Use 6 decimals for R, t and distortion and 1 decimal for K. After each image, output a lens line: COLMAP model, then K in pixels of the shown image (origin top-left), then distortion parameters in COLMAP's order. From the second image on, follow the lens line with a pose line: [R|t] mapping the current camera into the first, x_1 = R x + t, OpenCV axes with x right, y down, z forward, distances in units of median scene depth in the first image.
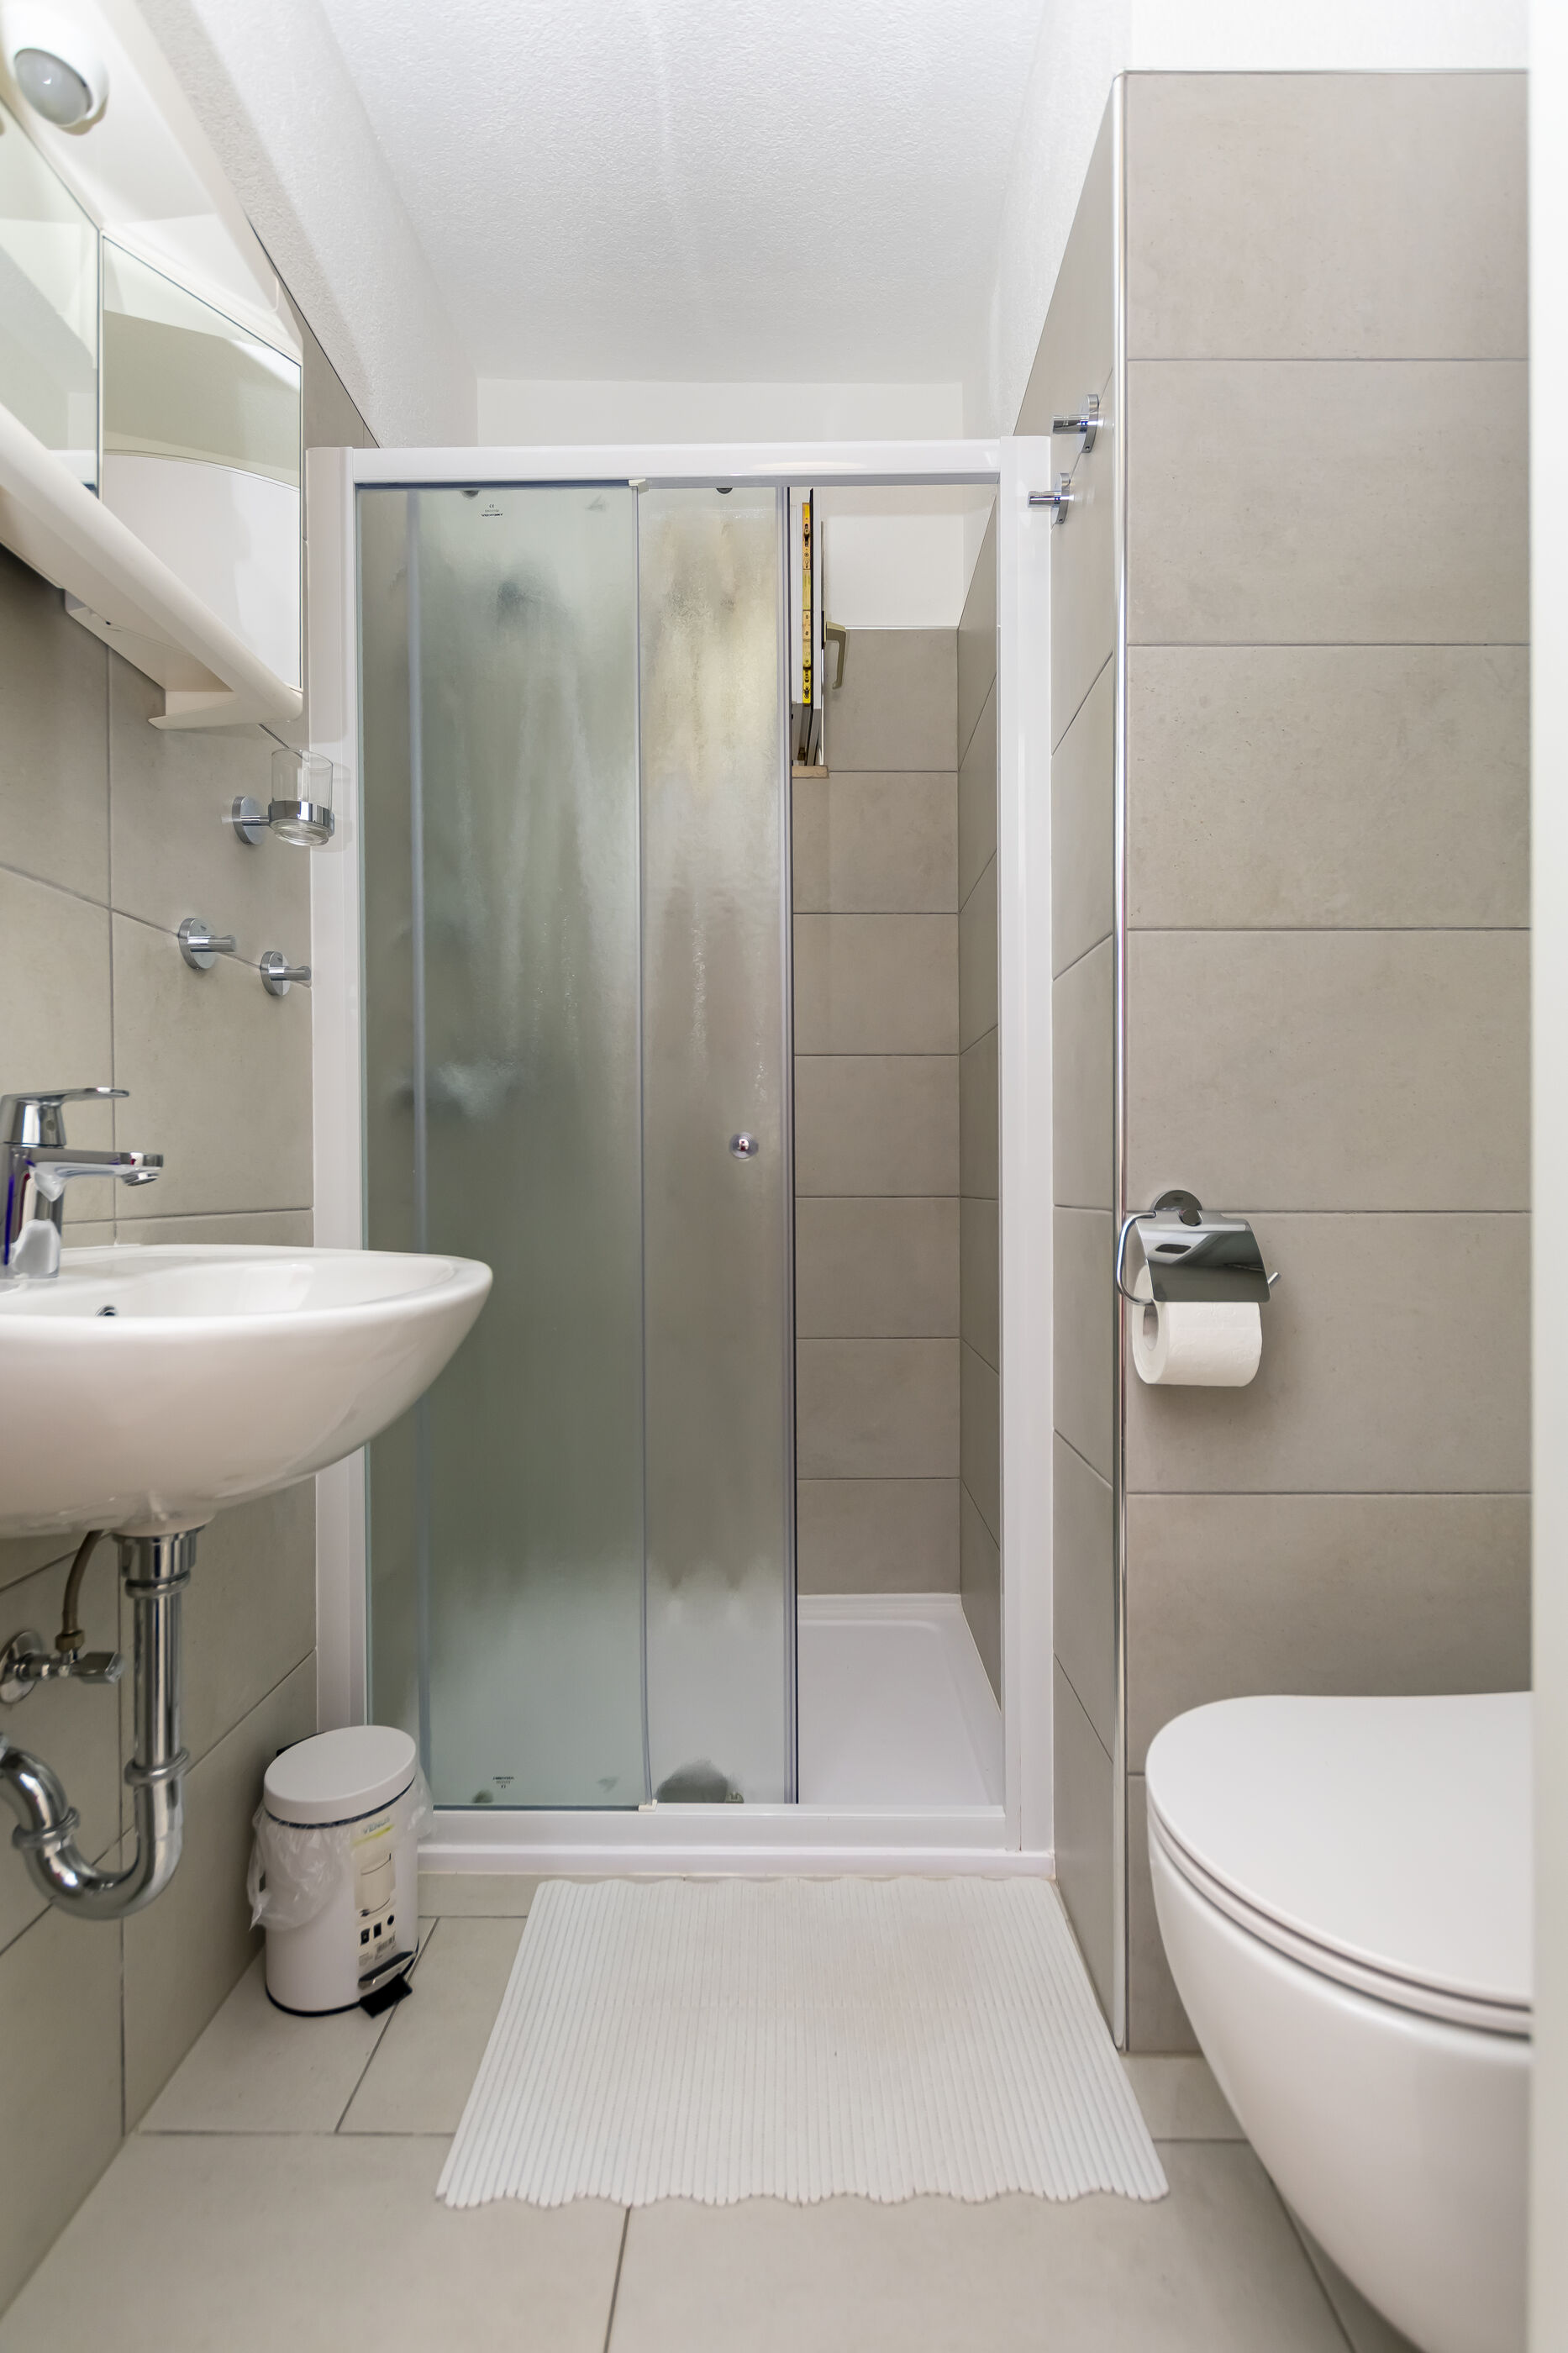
lens RADIAL K [[1017.5, 0, 770.3], [0, 1017.5, 1183.2], [0, 0, 1]] dist [0.008799, -0.004656]
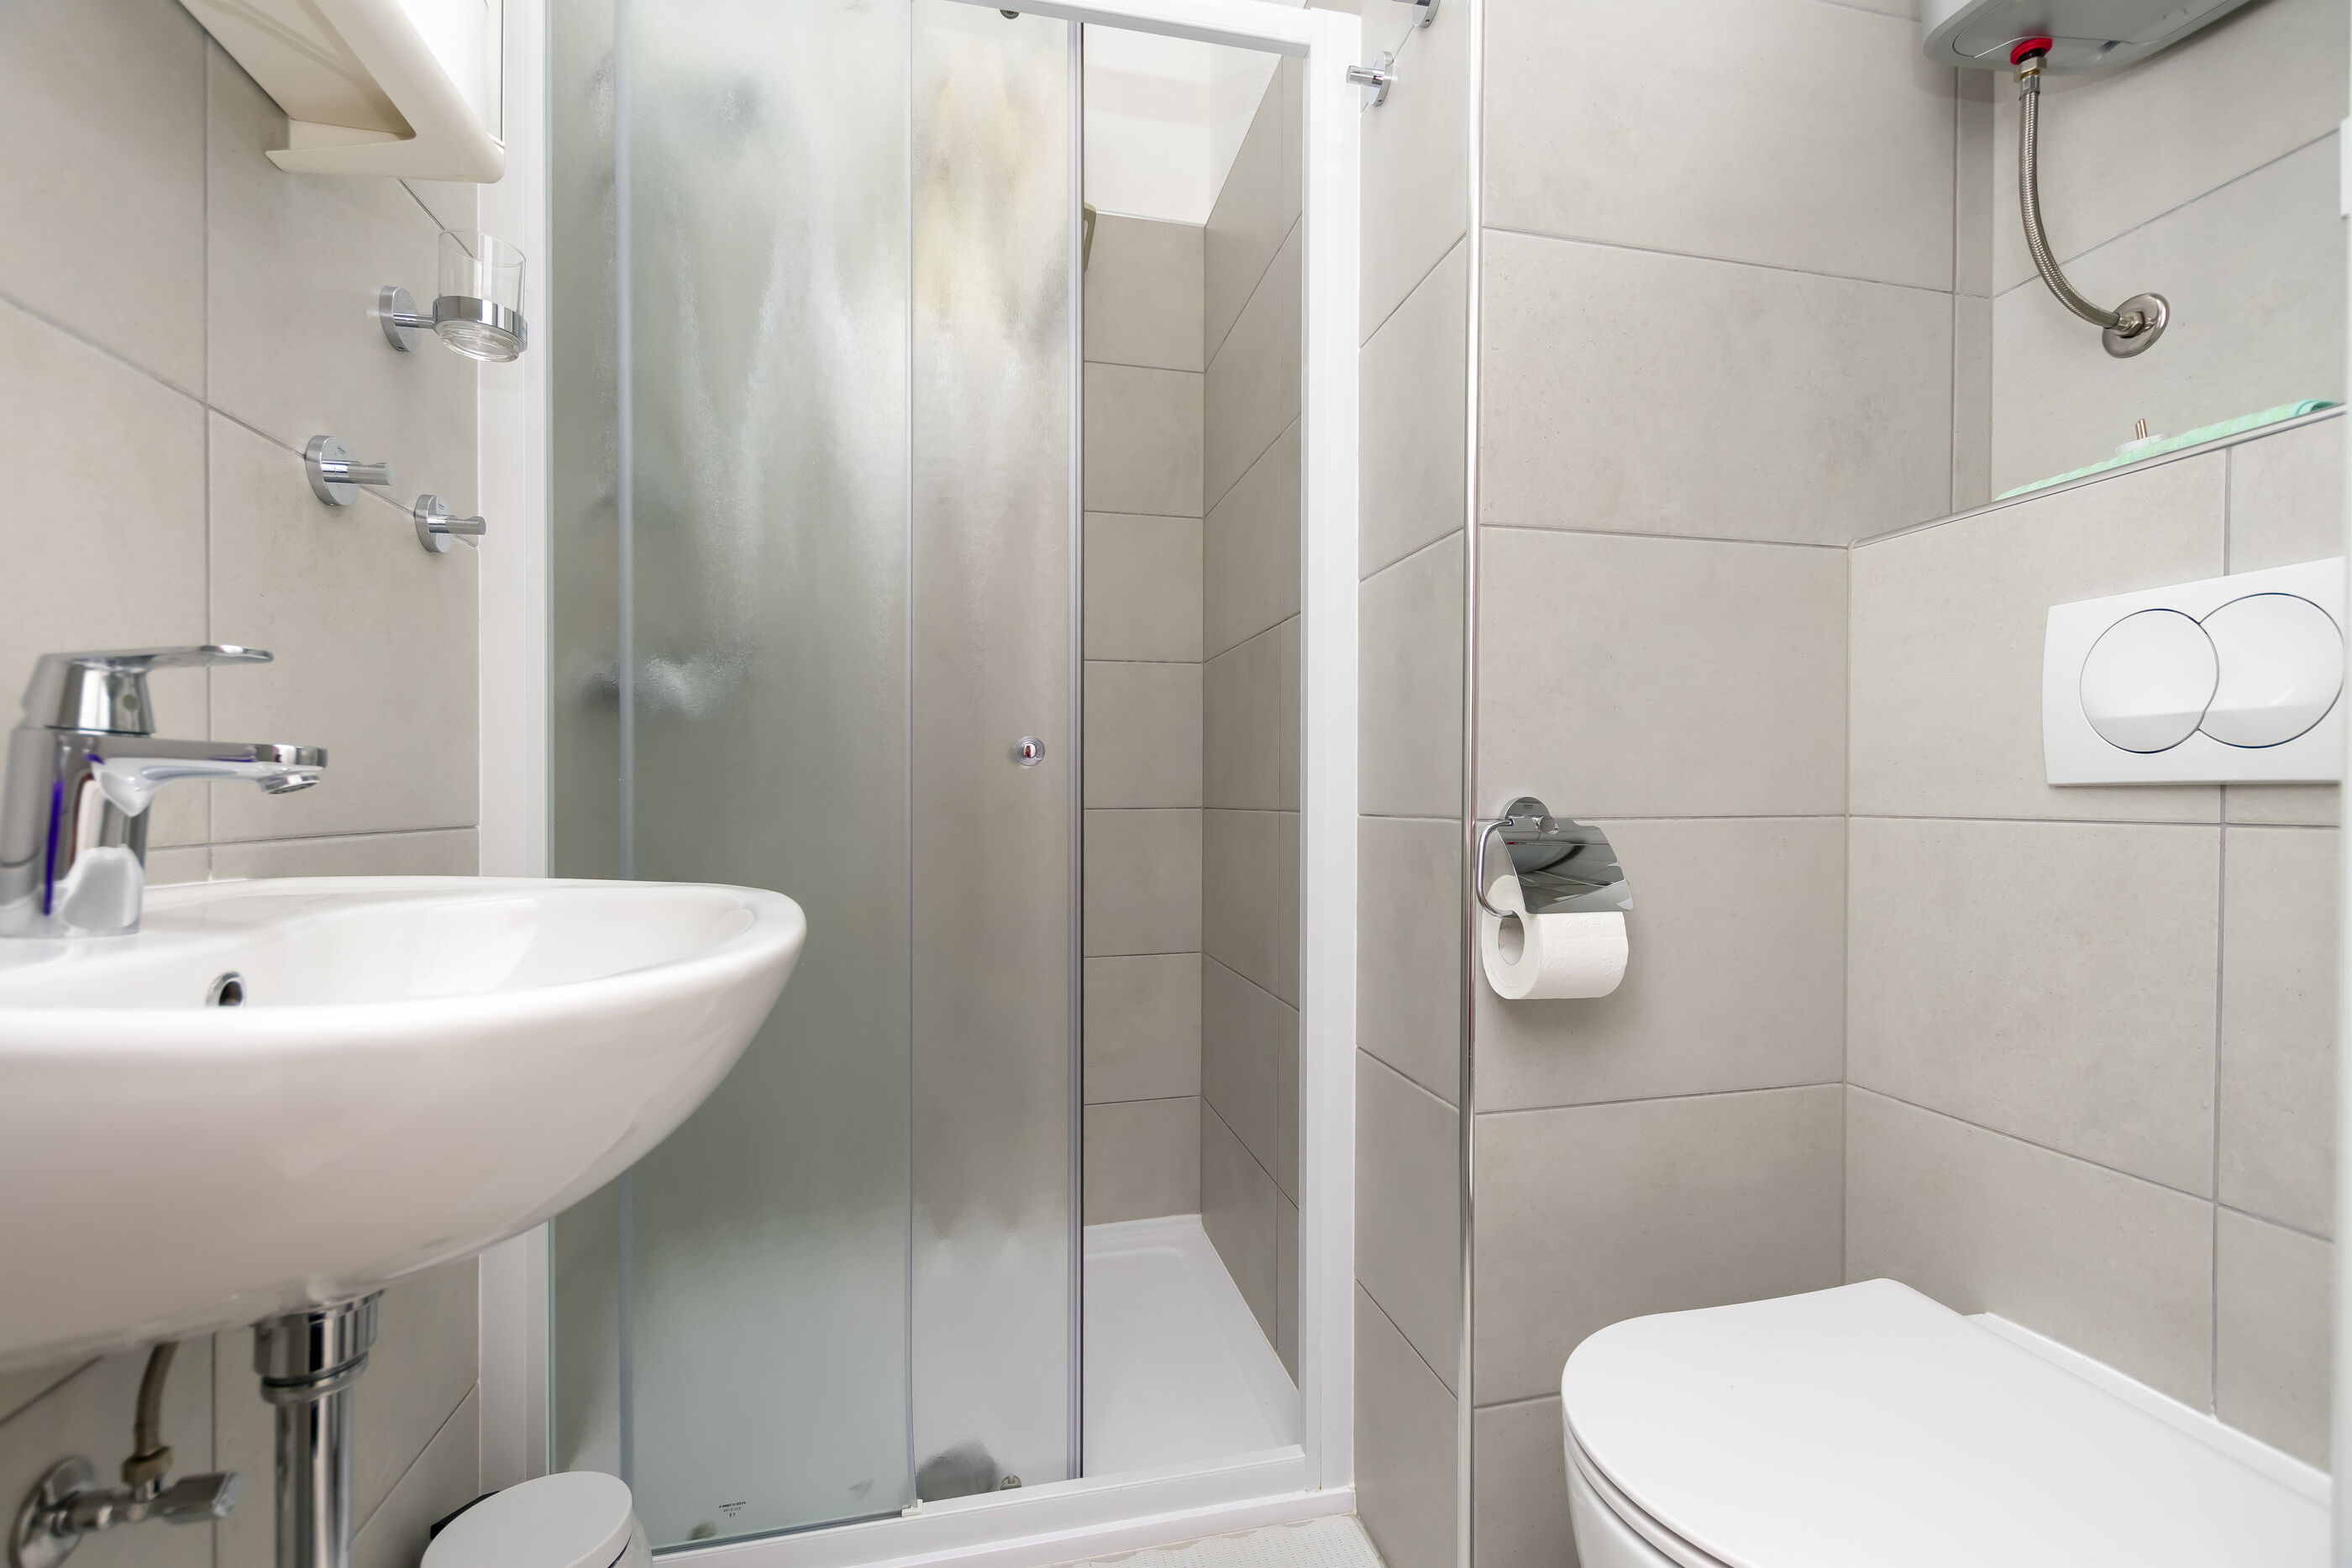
lens RADIAL K [[1017.0, 0, 1198.9], [0, 1017.0, 789.0], [0, 0, 1]] dist [0.008799, -0.004656]
pose [[0.970708, -0.002496, 0.240249, -0.120937], [0.004255, 0.999968, -0.006800, 0.004102], [-0.240224, 0.007623, 0.970687, 0.122104]]
